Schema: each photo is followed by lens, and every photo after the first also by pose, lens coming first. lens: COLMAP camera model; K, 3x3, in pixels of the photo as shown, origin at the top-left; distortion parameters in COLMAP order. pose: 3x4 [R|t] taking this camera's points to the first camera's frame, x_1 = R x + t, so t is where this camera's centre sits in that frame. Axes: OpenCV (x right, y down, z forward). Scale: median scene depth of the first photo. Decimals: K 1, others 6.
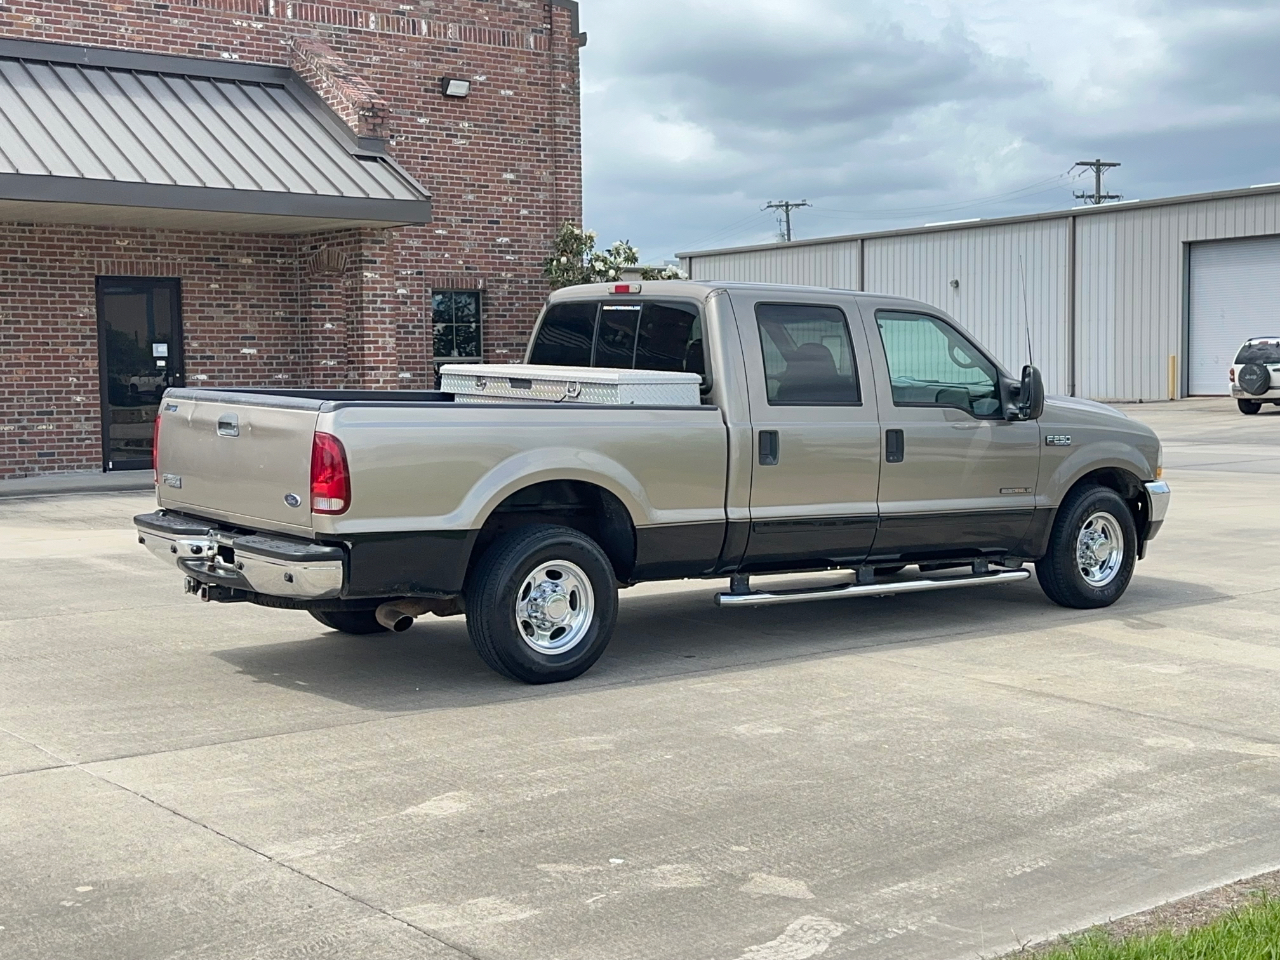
lens RADIAL K [[1768.4, 0, 633.0], [0, 1768.4, 483.0], [0, 0, 1]] dist [0.209597, -0.476573]
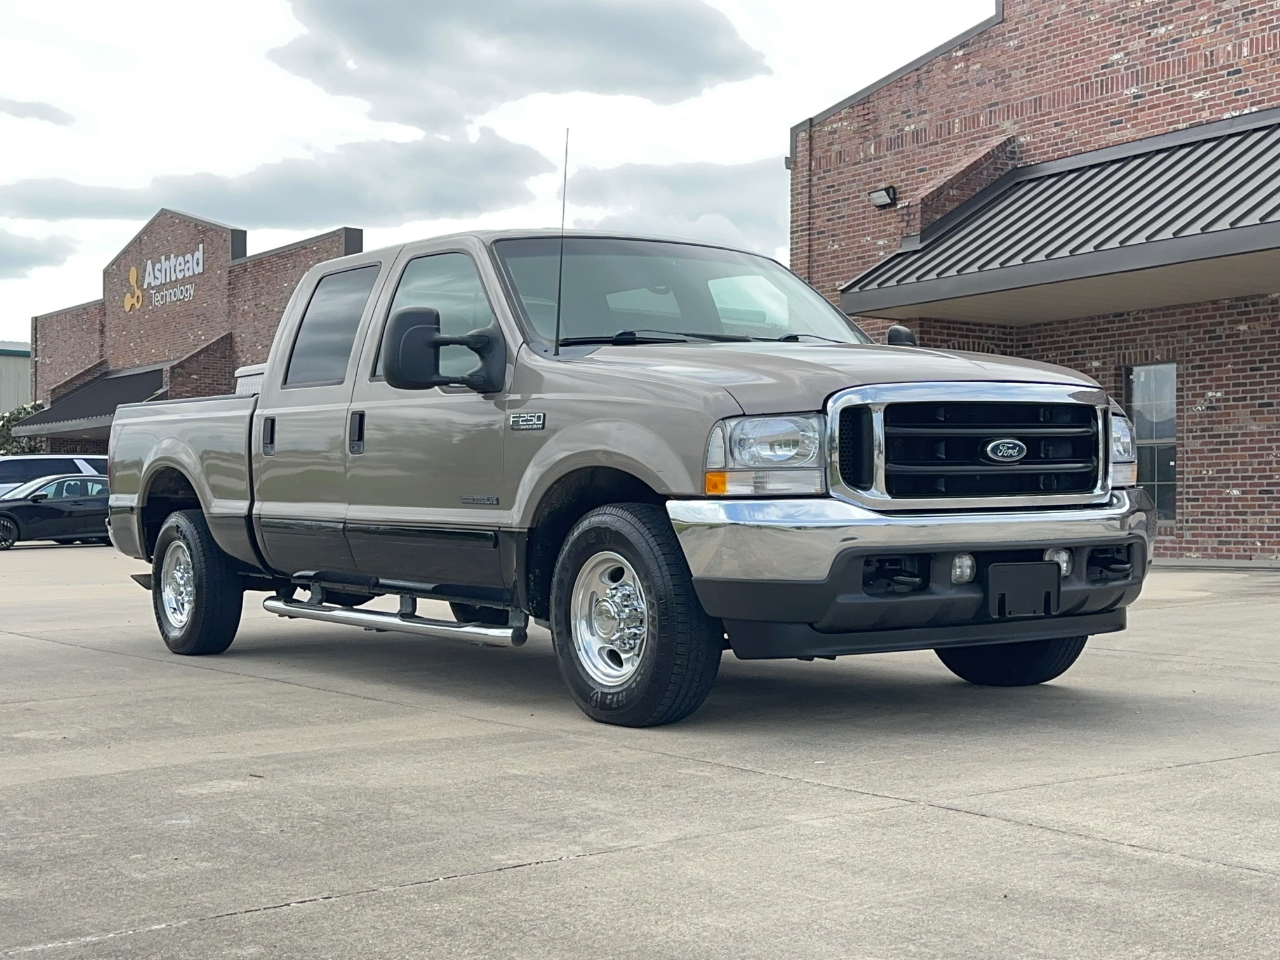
lens RADIAL K [[1768.4, 0, 633.0], [0, 1768.4, 483.0], [0, 0, 1]] dist [0.209597, -0.476573]
pose [[-0.074468, -0.013464, -0.997132, 0.419204], [-0.066501, 0.997750, -0.008506, -0.000345], [0.995004, 0.065677, -0.075196, 0.546102]]
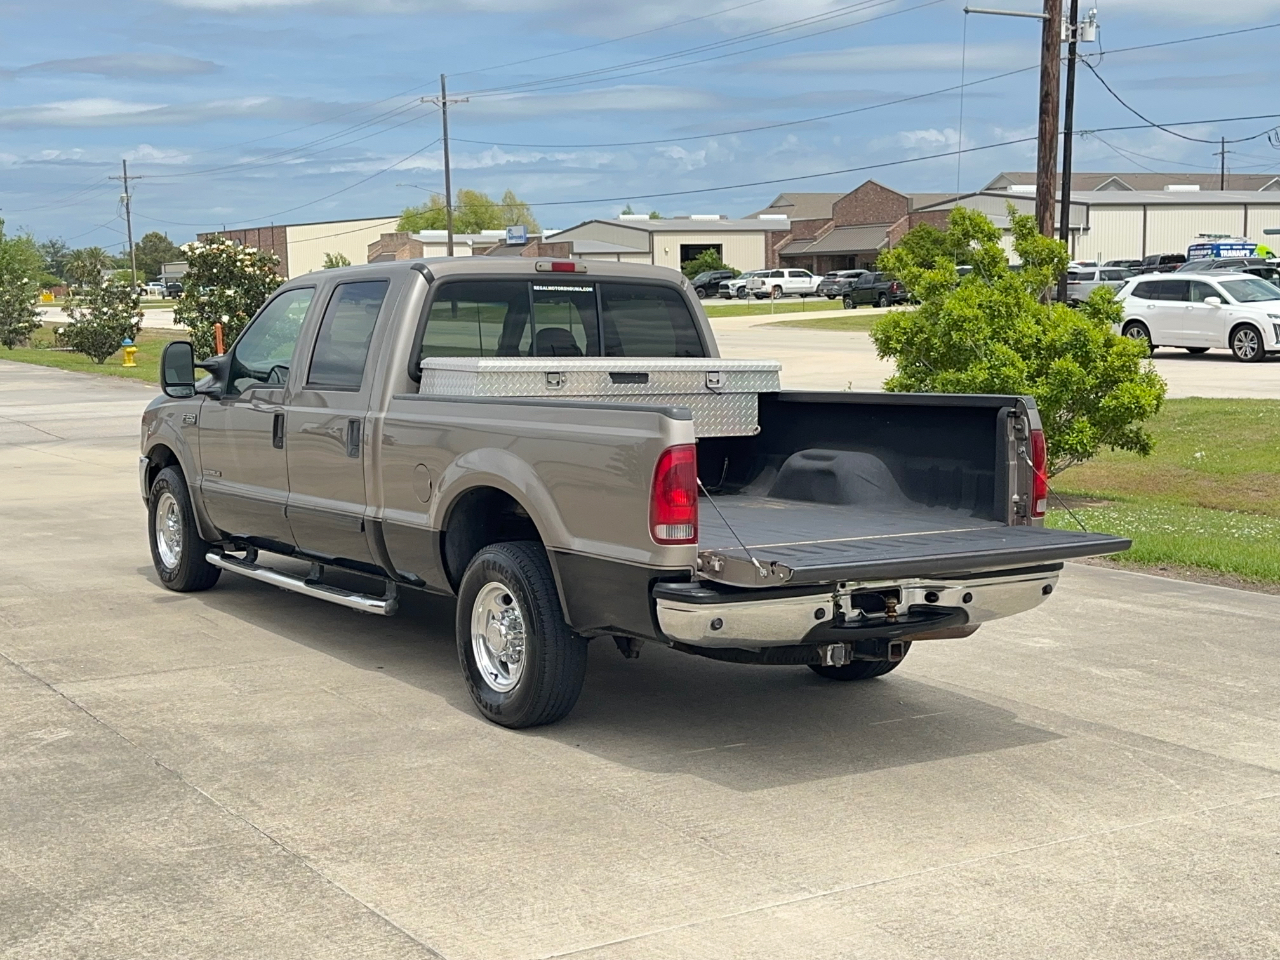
lens RADIAL K [[1746.7, 0, 637.9], [0, 1746.7, 523.3], [0, 0, 1]] dist [0.094622, -0.002055]
pose [[0.091514, -0.124329, 0.988012, -0.410249], [0.077725, 0.990040, 0.117385, -0.038588], [-0.992766, 0.066050, 0.100266, 0.412478]]
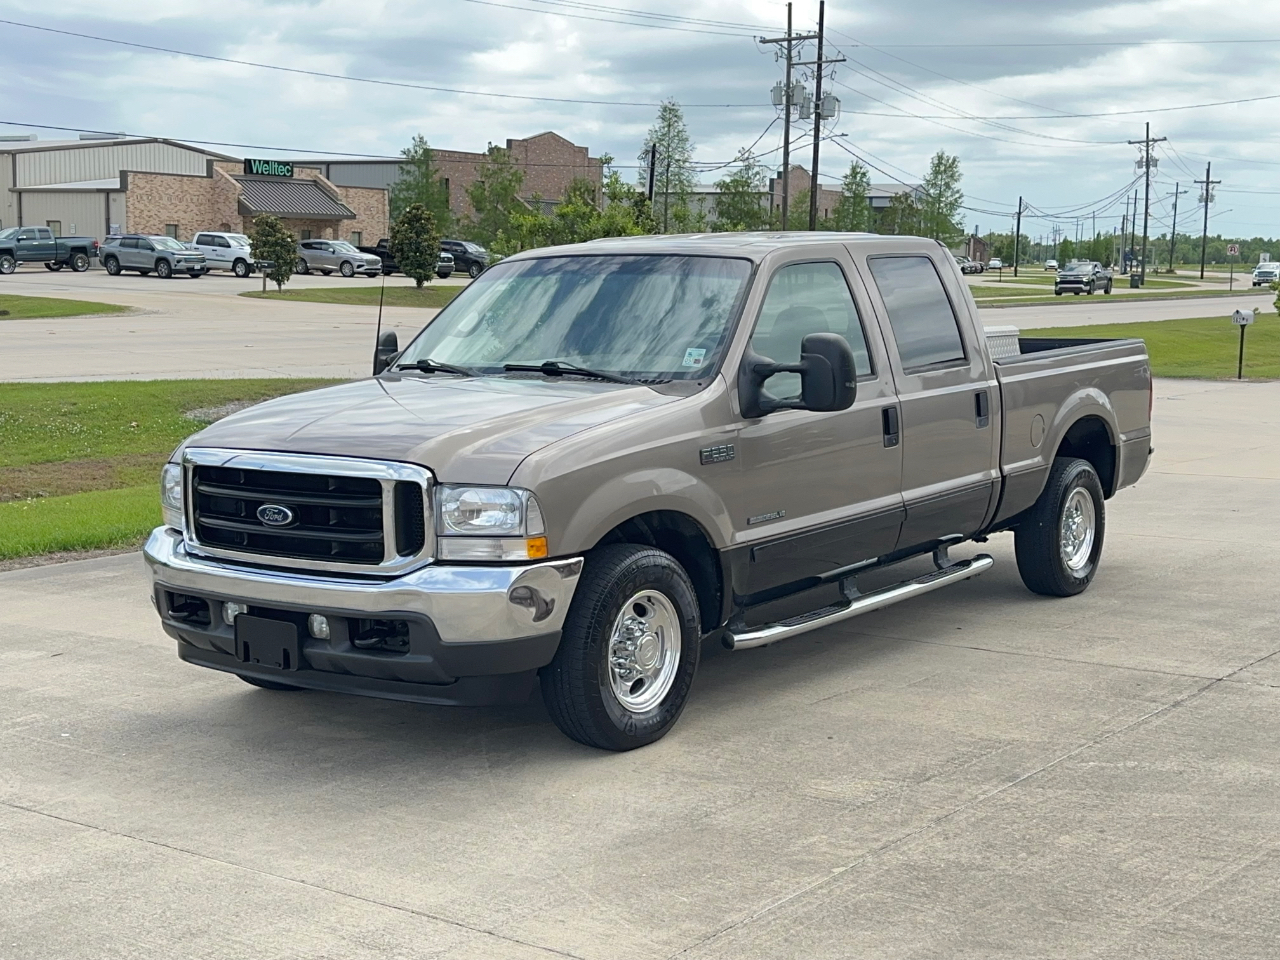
lens RADIAL K [[1768.4, 0, 633.0], [0, 1768.4, 483.0], [0, 0, 1]] dist [0.209597, -0.476573]
pose [[-0.968381, 0.029404, -0.247735, 0.154002], [-0.018753, 0.981640, 0.189817, -0.075804], [0.248768, 0.188461, -0.950051, 0.885603]]
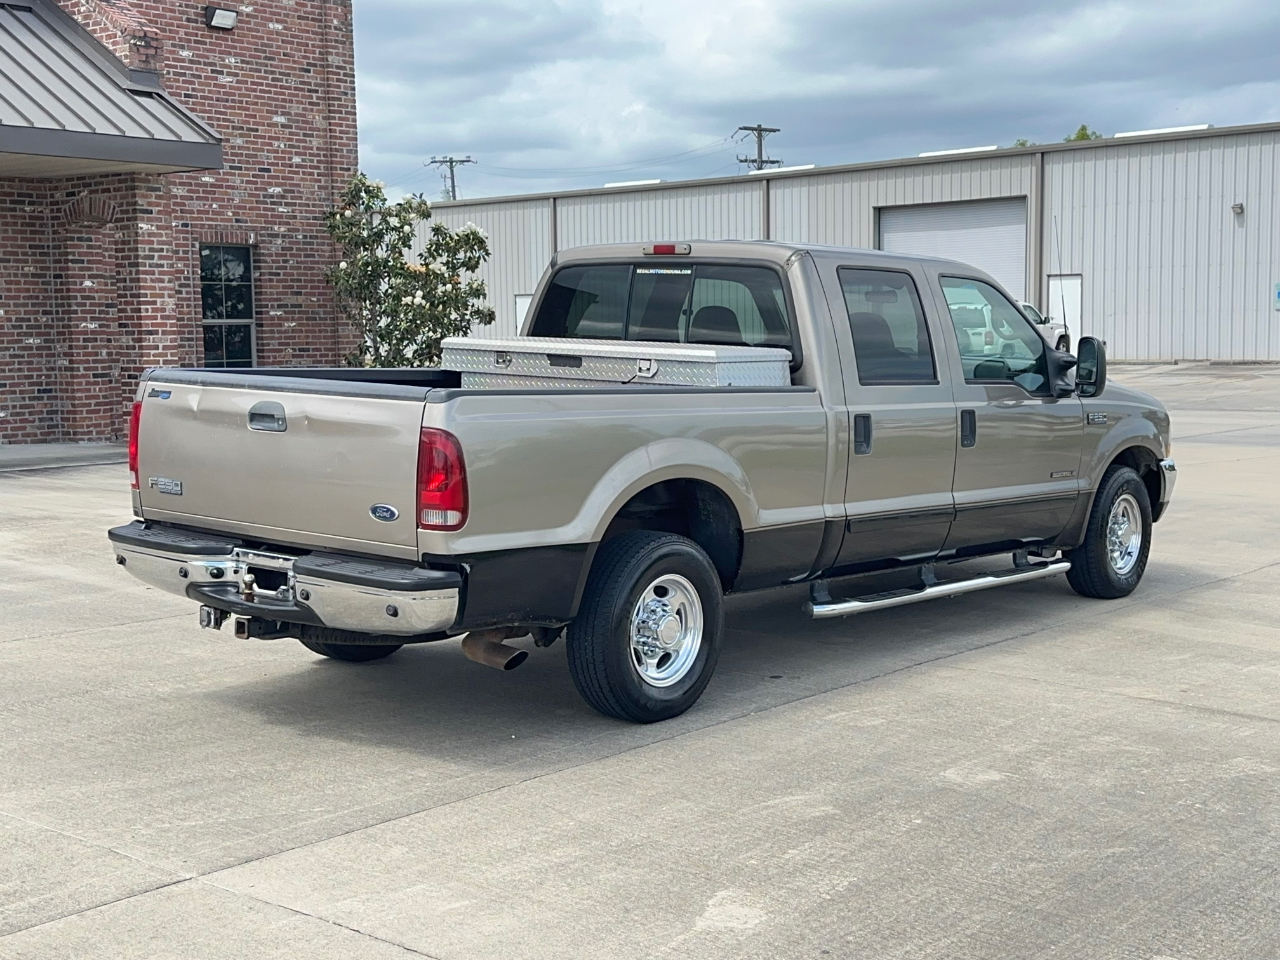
lens RADIAL K [[1765.0, 0, 640.0], [0, 1765.0, 480.0], [0, 0, 1]] dist [0.216728, -0.455872]
pose [[0.978248, -0.017804, 0.206673, -0.091974], [0.013324, 0.999646, 0.023051, -0.008271], [-0.207010, -0.019795, 0.978139, 0.074644]]
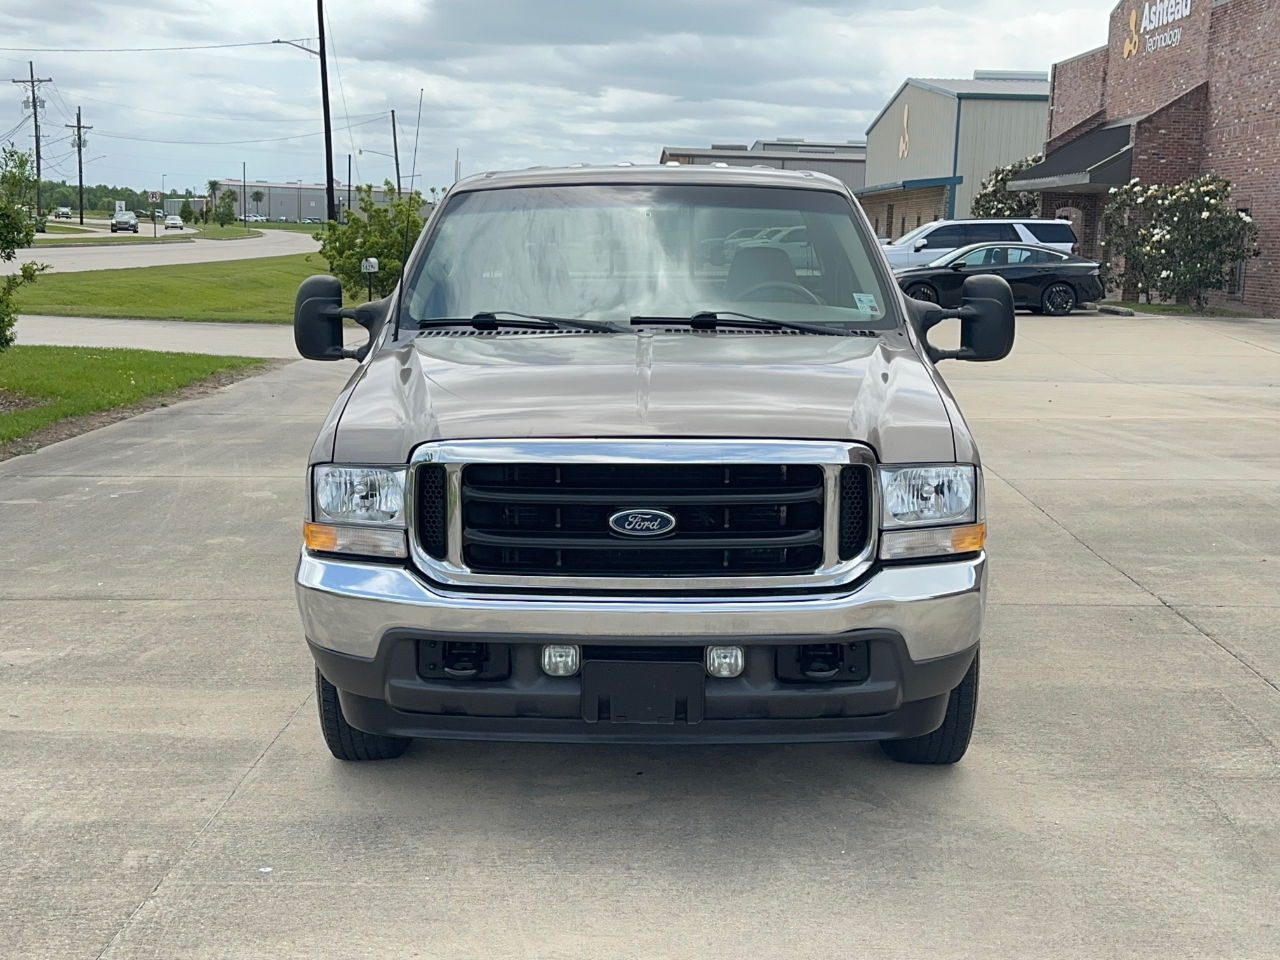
lens RADIAL K [[1768.4, 0, 633.0], [0, 1768.4, 483.0], [0, 0, 1]] dist [0.209597, -0.476573]
pose [[-0.639014, 0.098953, -0.762803, 0.311203], [-0.073648, 0.979264, 0.188729, -0.059224], [0.765661, 0.176780, -0.618476, 0.721170]]
